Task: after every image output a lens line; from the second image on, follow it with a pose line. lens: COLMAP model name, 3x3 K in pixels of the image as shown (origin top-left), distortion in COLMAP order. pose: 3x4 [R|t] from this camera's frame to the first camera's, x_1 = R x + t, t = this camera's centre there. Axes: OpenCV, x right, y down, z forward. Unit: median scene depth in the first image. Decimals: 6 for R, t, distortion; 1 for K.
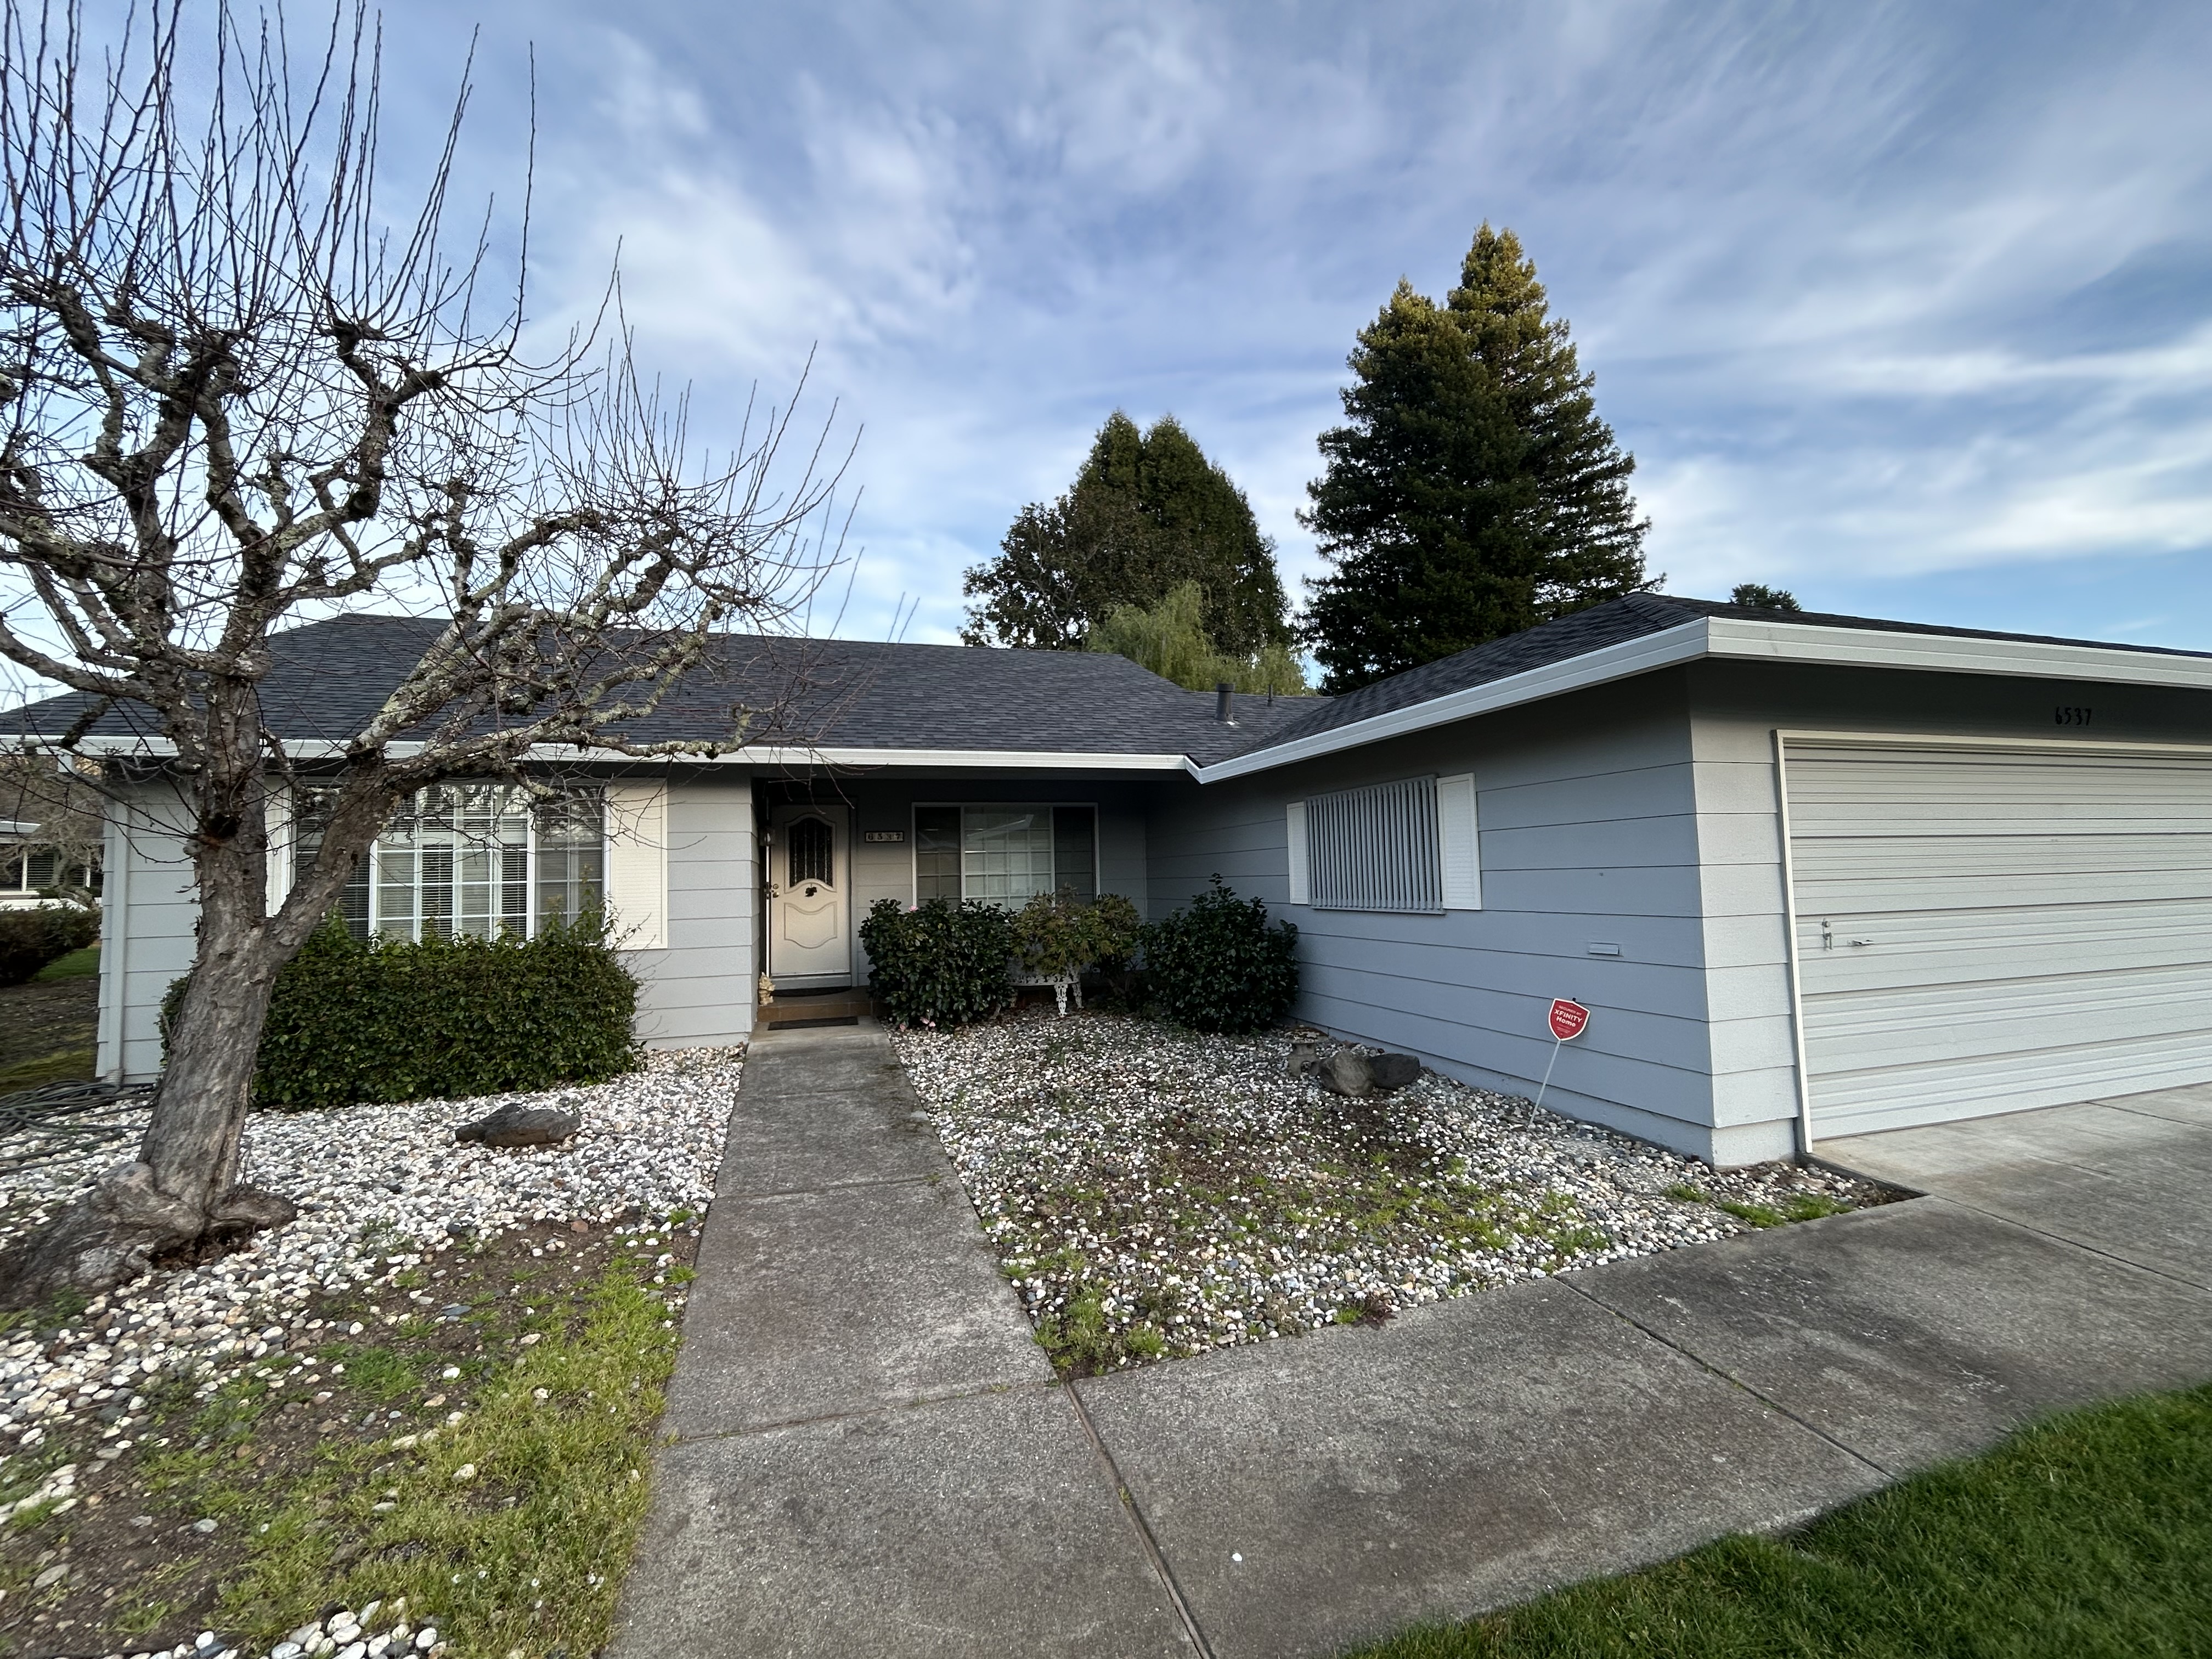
lens RADIAL K [[932.5, 0, 1106.0], [0, 932.5, 829.5], [0, 0, 1]] dist [0.000381, 0.000045]
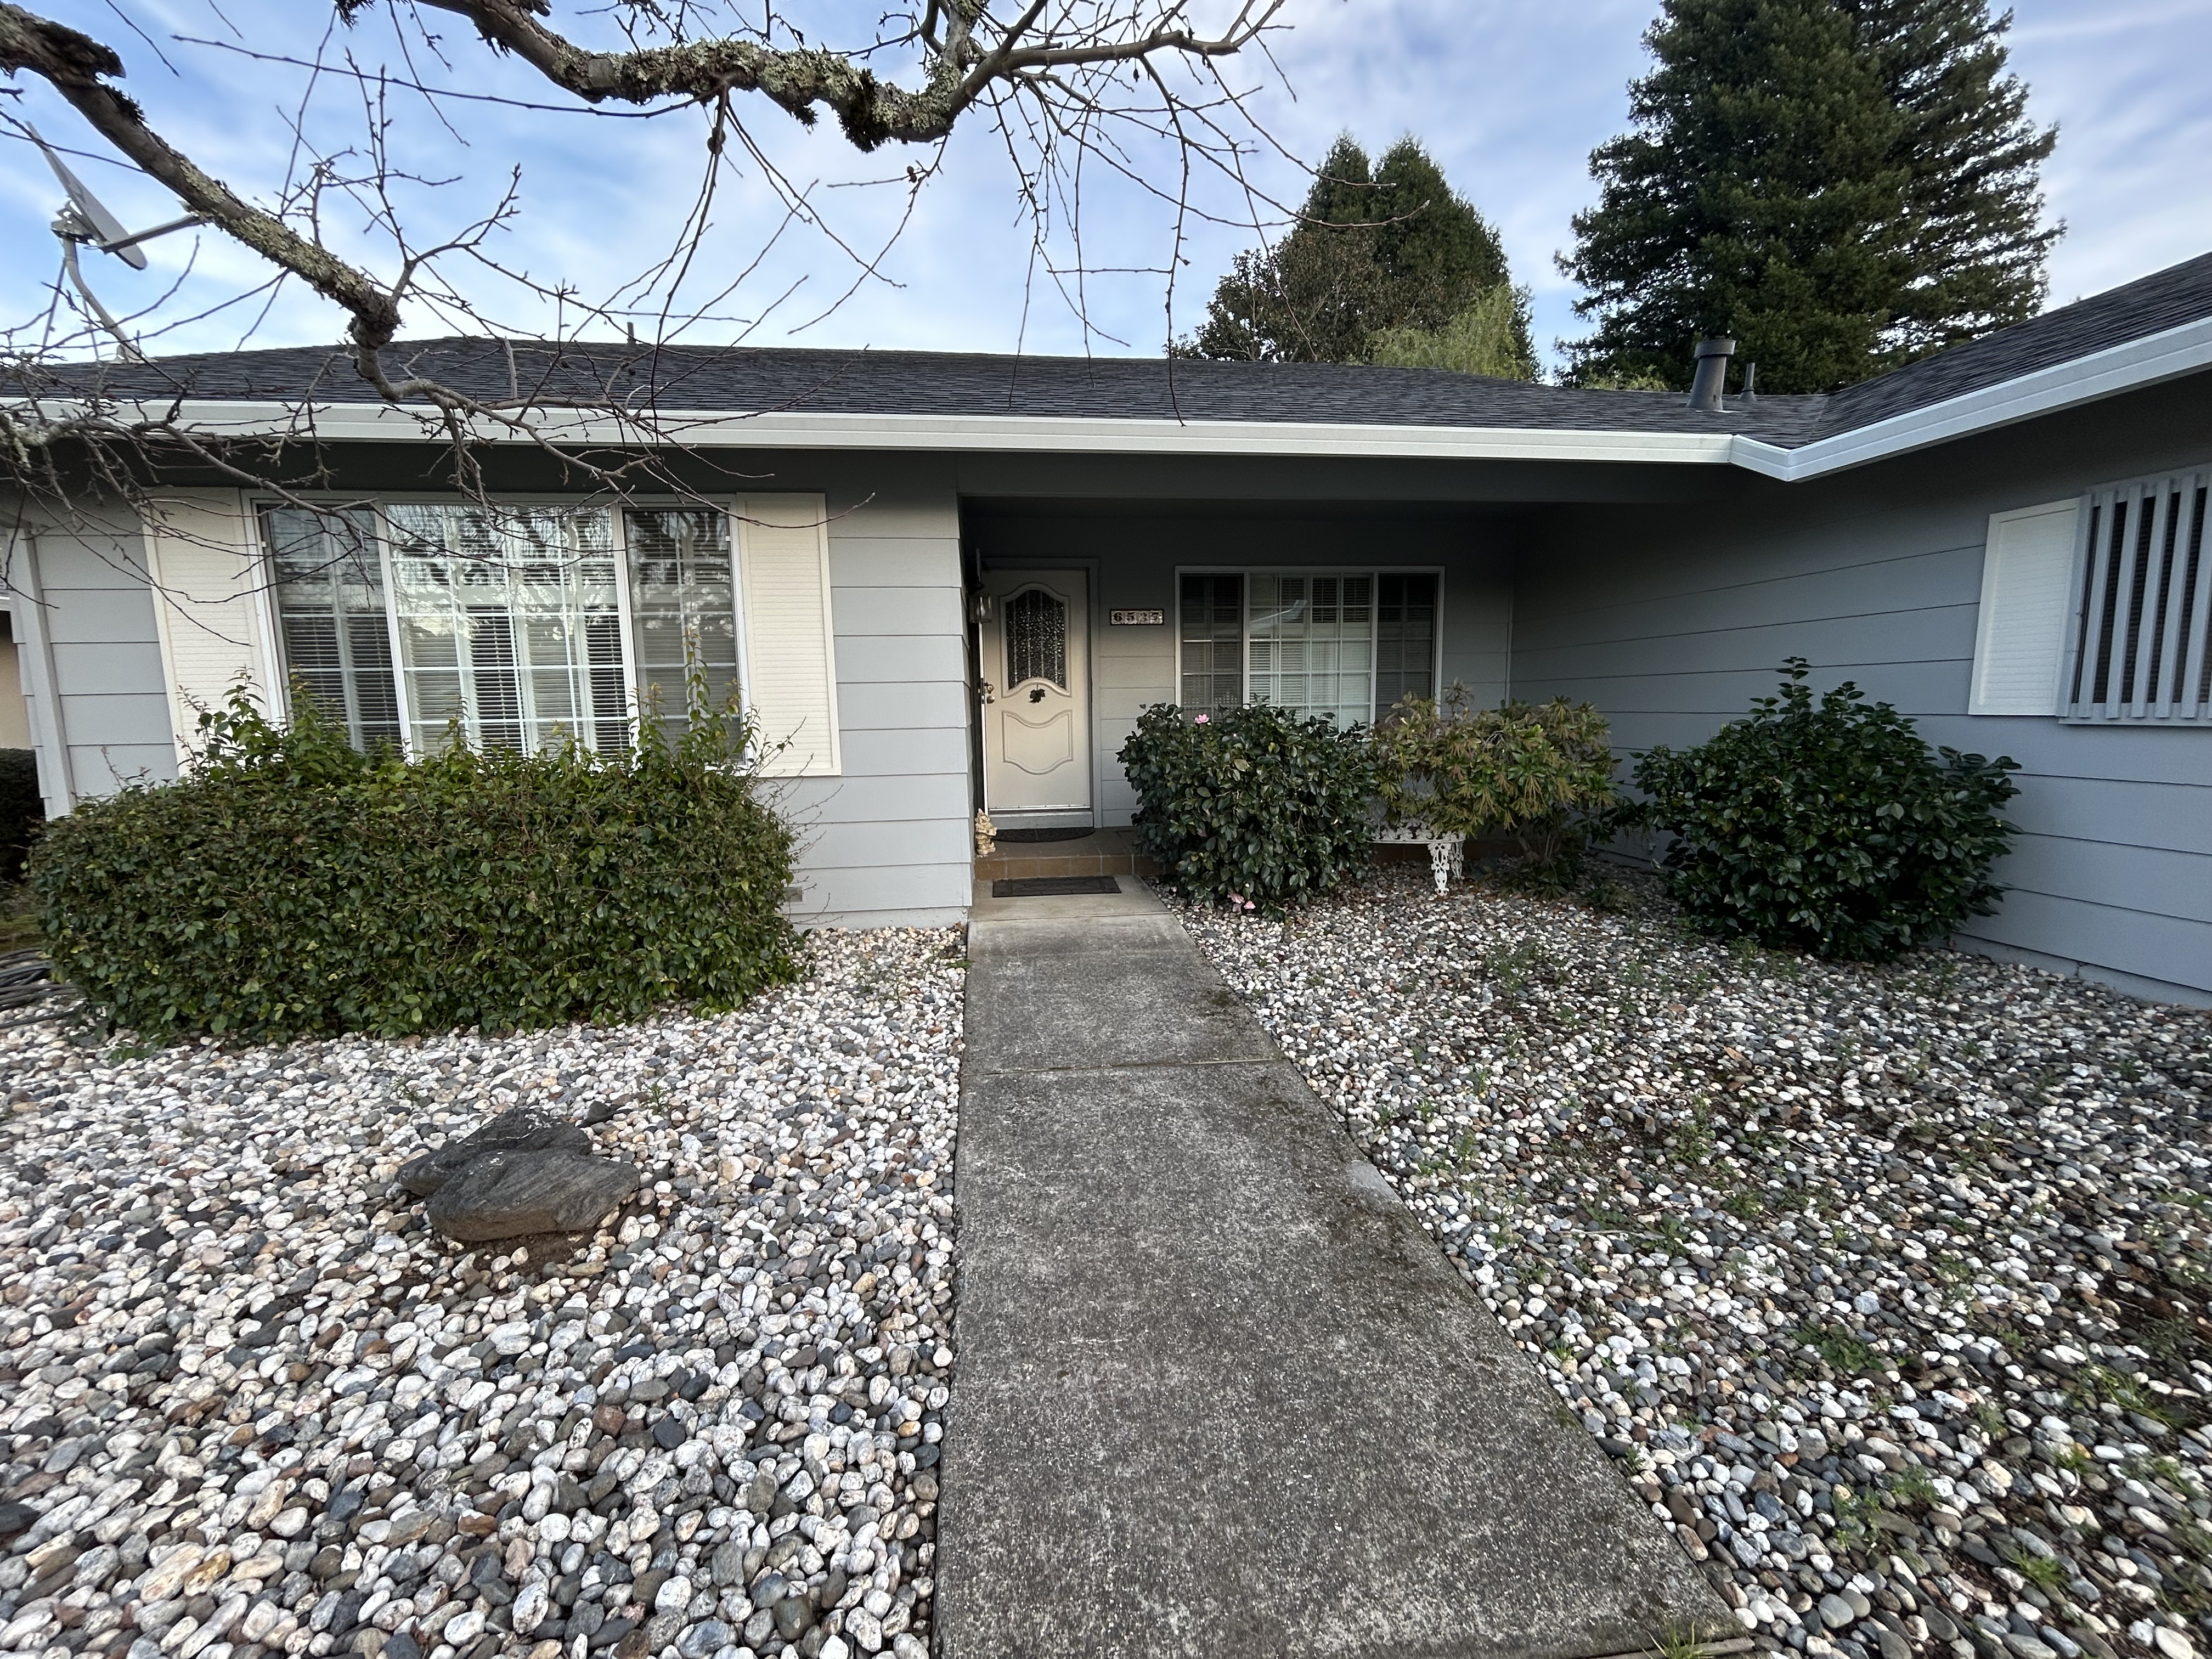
lens RADIAL K [[889.8, 0, 1116.8], [0, 889.8, 820.8], [0, 0, 1]] dist [0.000260, 0.000460]
pose [[0.984924, 0.031000, -0.170190, -0.040840], [0.000964, 0.982814, 0.184594, 0.010423], [0.172987, -0.181975, 0.967967, 0.098864]]
